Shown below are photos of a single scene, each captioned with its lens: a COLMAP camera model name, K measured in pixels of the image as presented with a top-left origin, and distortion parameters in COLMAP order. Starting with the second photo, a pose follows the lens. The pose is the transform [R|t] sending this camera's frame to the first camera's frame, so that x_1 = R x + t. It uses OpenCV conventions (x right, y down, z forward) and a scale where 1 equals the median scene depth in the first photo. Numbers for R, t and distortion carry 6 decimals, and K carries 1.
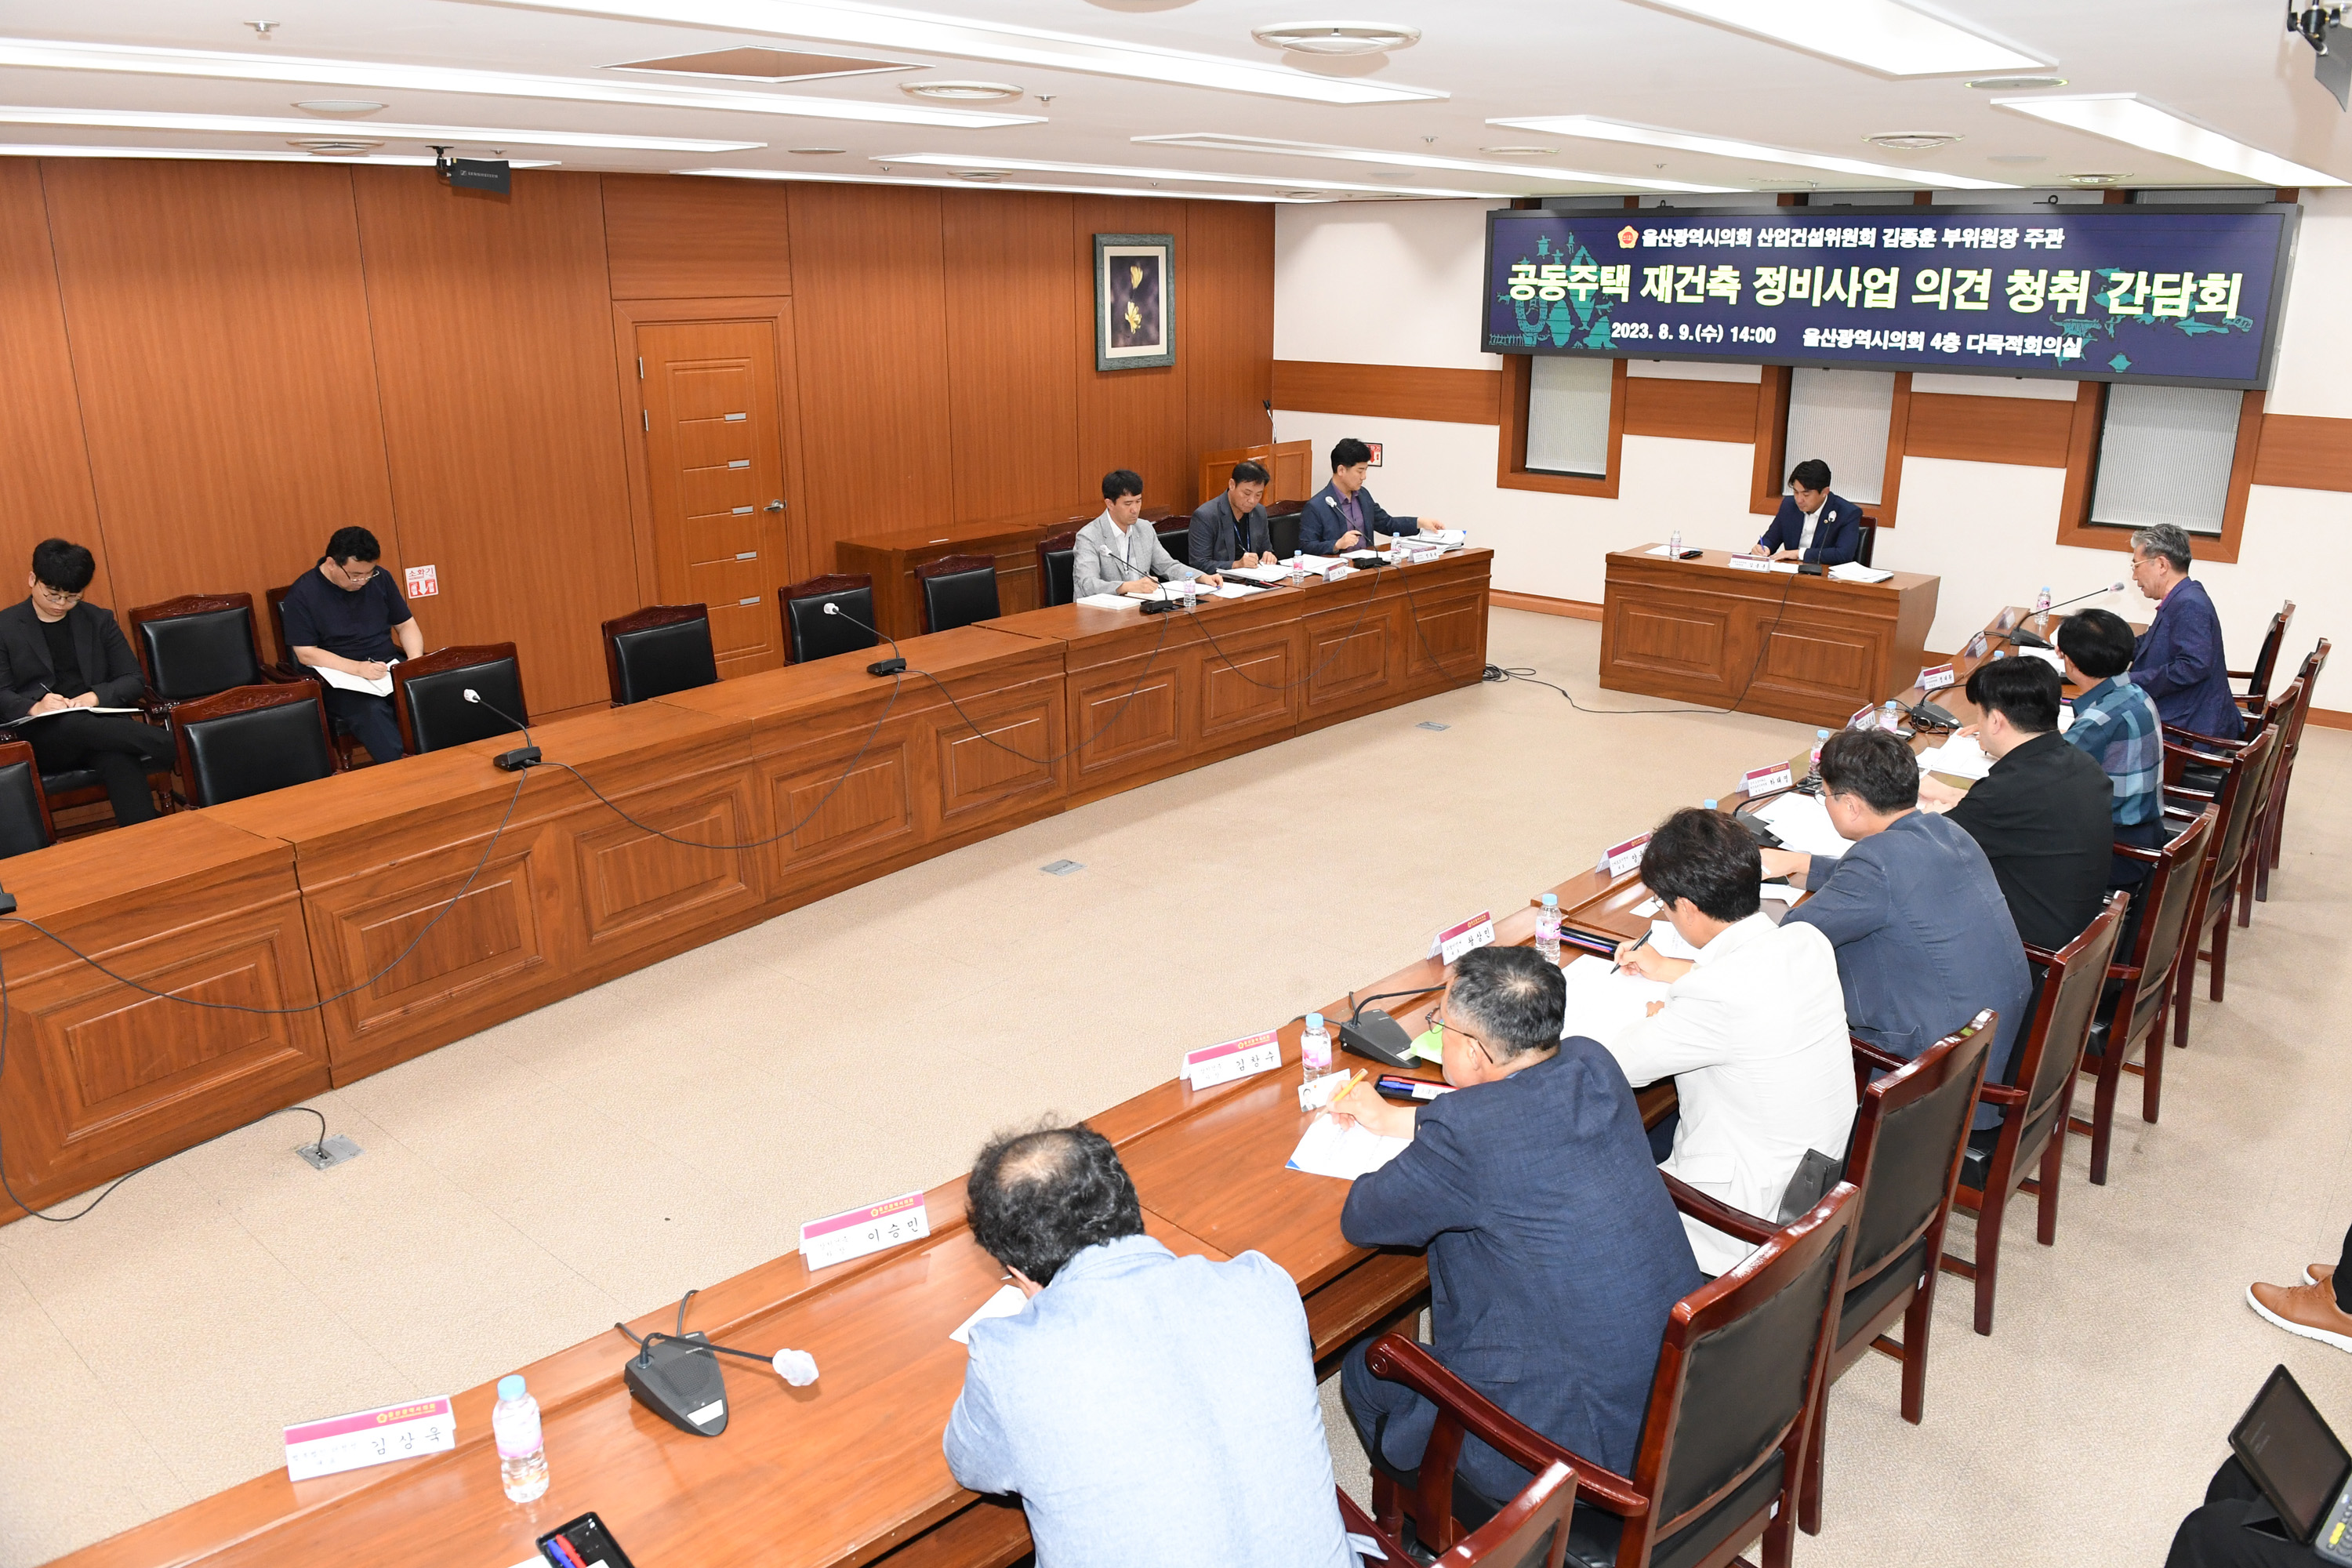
lens RADIAL K [[1648.7, 0, 1194.7], [0, 1648.7, 783.9], [0, 0, 1]] dist [-0.057448, 0.000803]
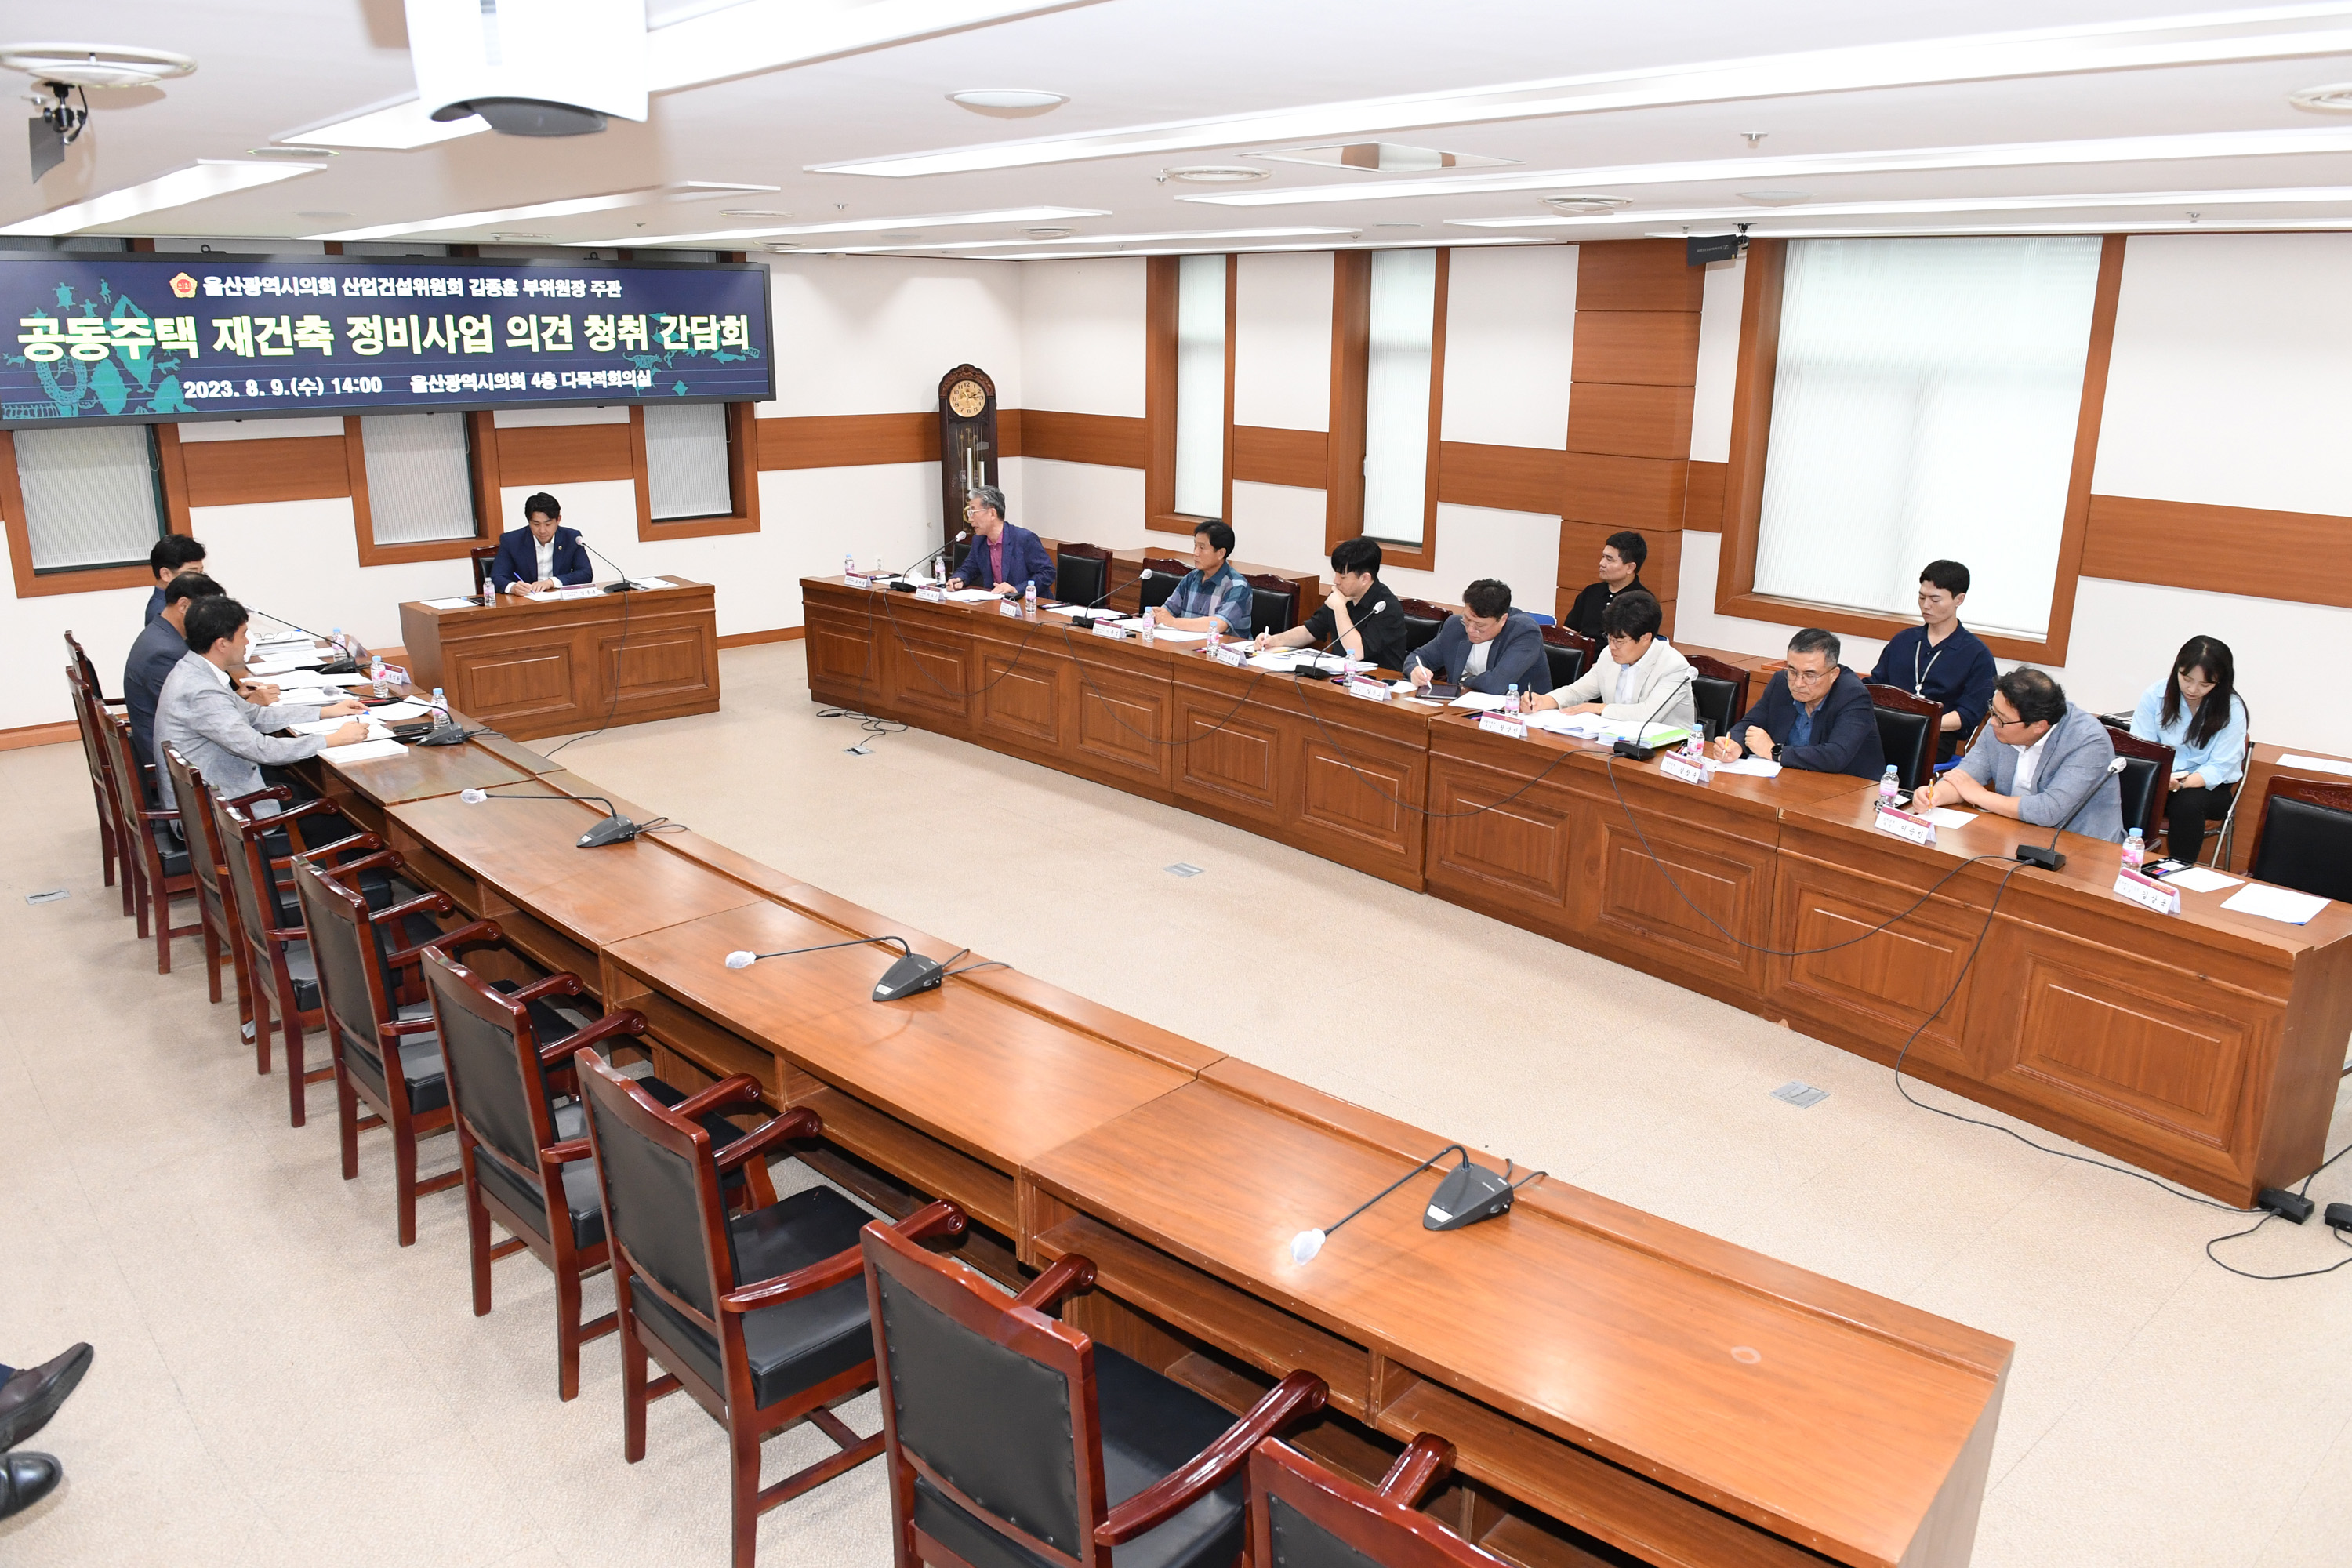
lens RADIAL K [[1675.7, 0, 1198.5], [0, 1675.7, 803.7], [0, 0, 1]] dist [-0.058914, 0.003820]
pose [[0.128551, -0.273698, 0.953186, -0.621185], [0.285399, 0.930709, 0.228753, -0.126794], [-0.949748, 0.242632, 0.197757, 0.396874]]
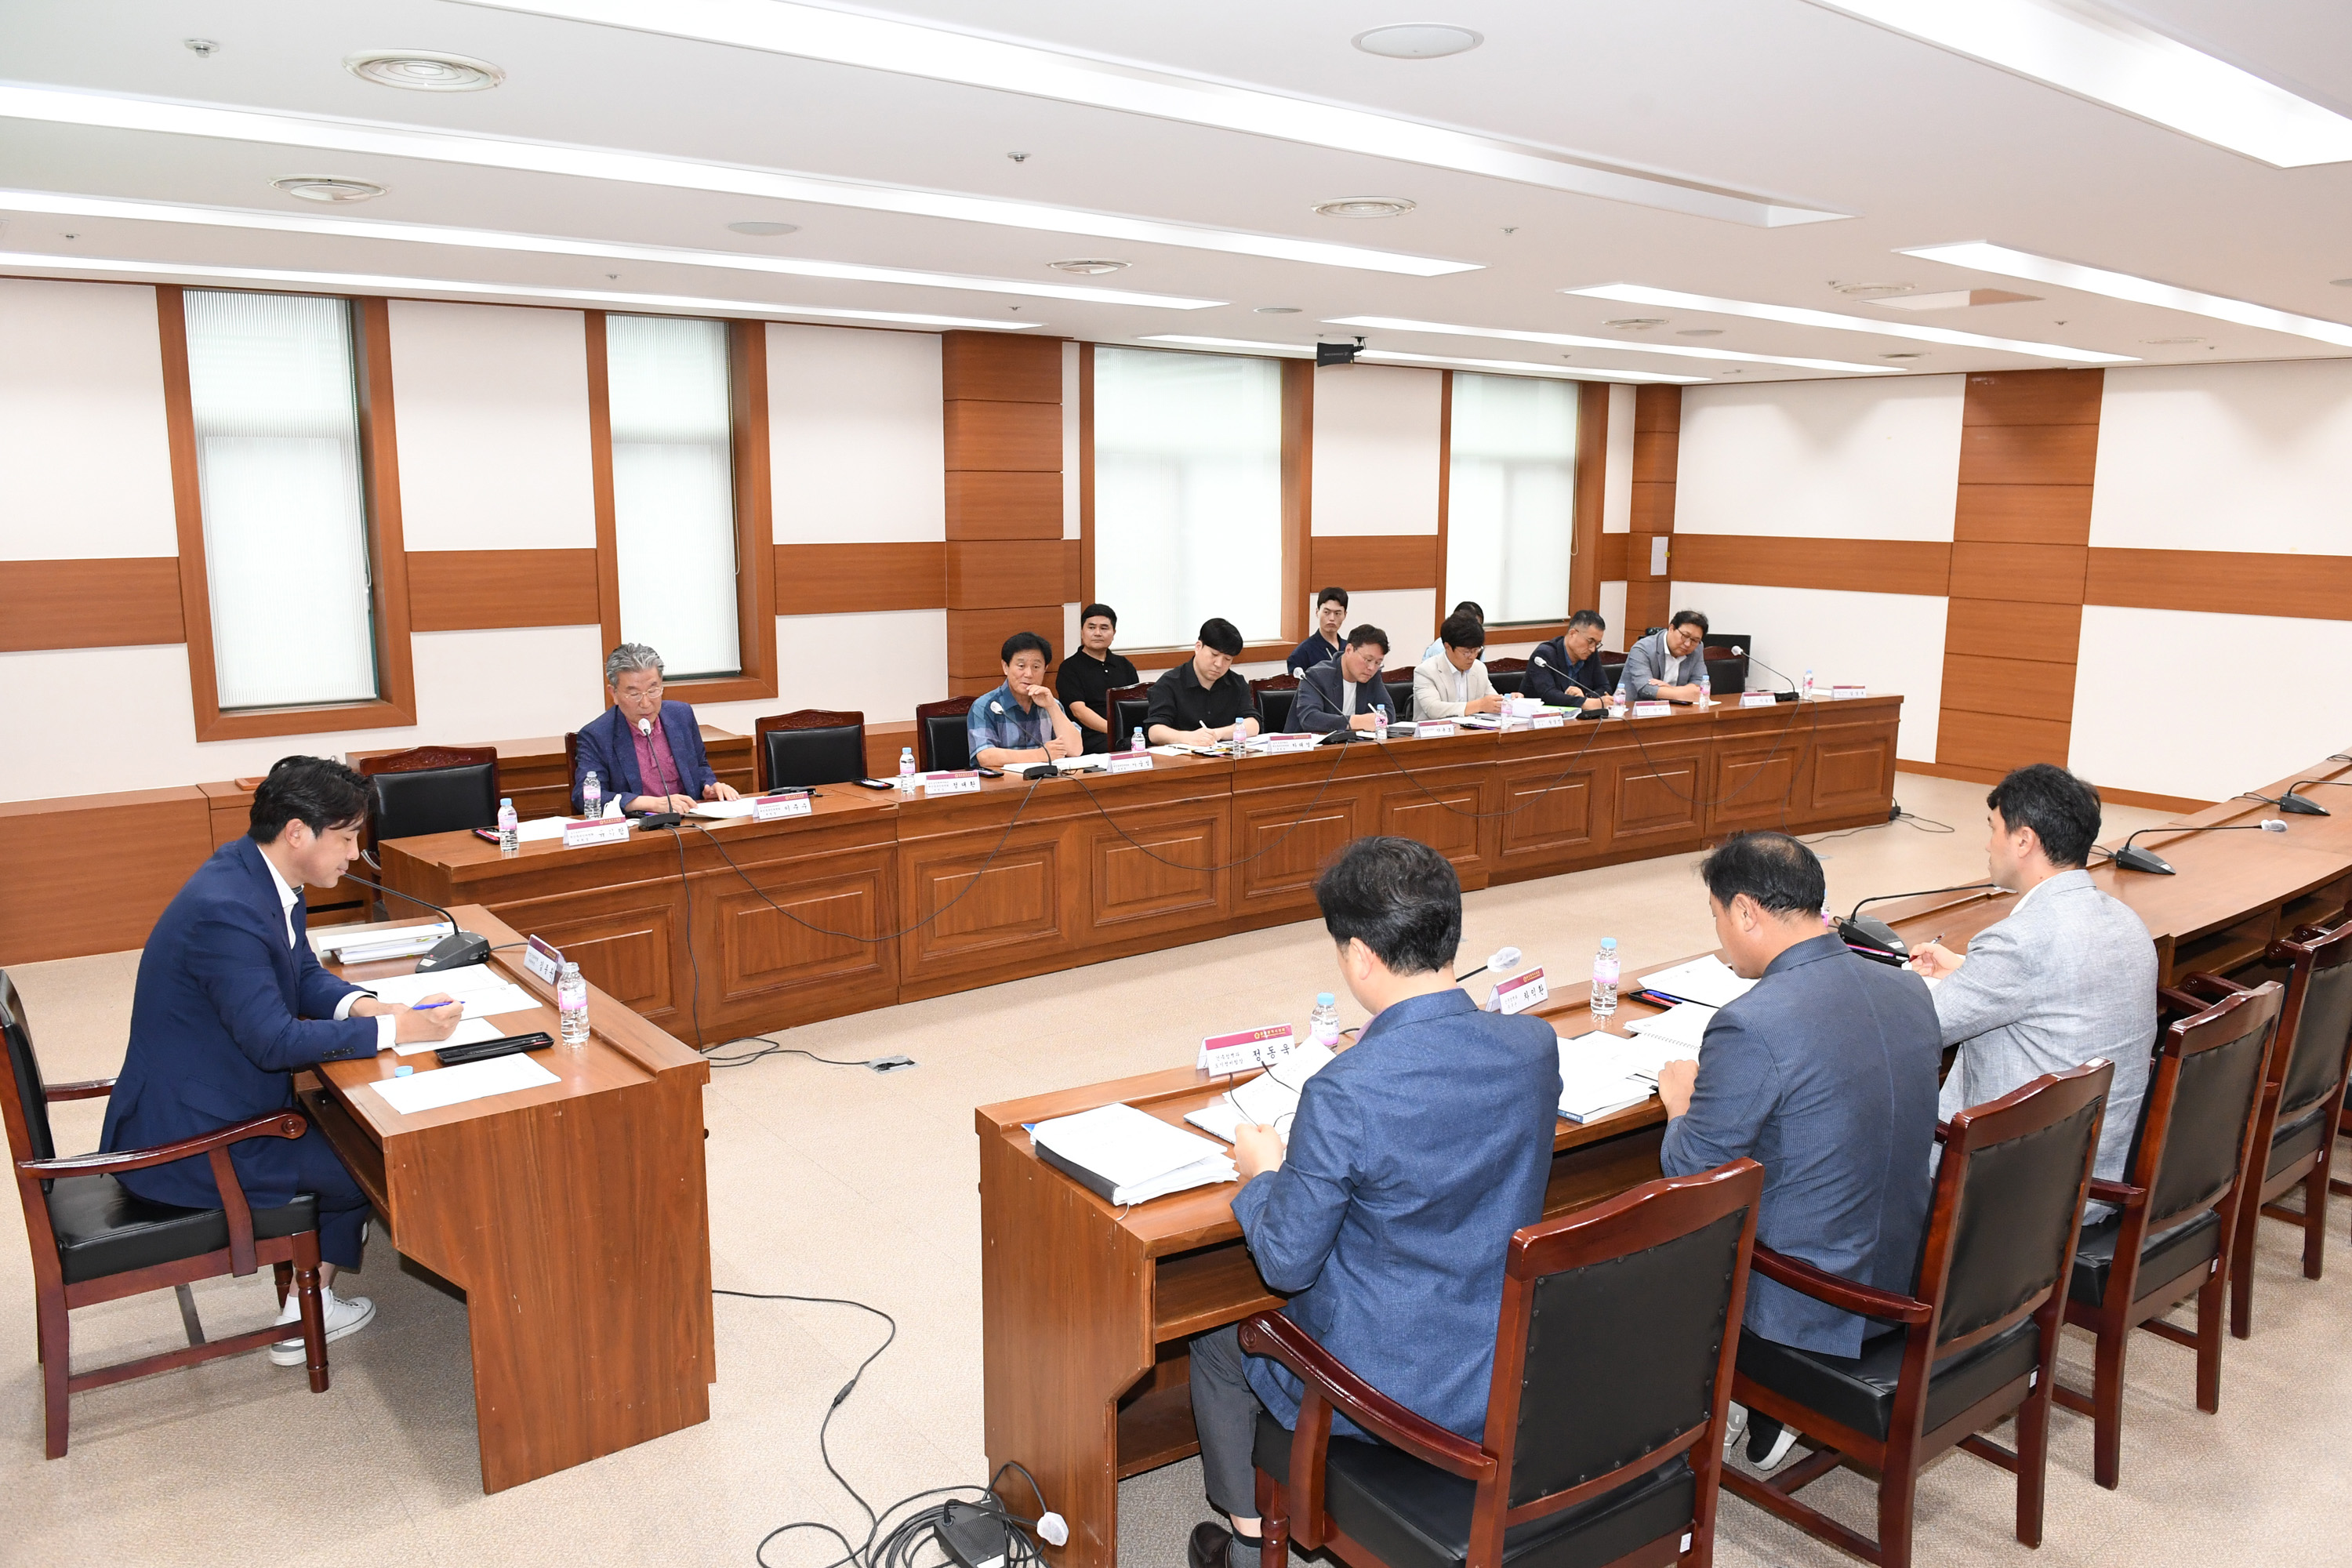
lens RADIAL K [[1648.7, 0, 1194.7], [0, 1648.7, 783.9], [0, 0, 1]] dist [-0.057448, 0.000803]
pose [[-0.982258, -0.028581, 0.185344, 0.084442], [0.057844, 0.893954, 0.444409, -0.320201], [-0.178390, 0.447246, -0.876441, 1.198797]]
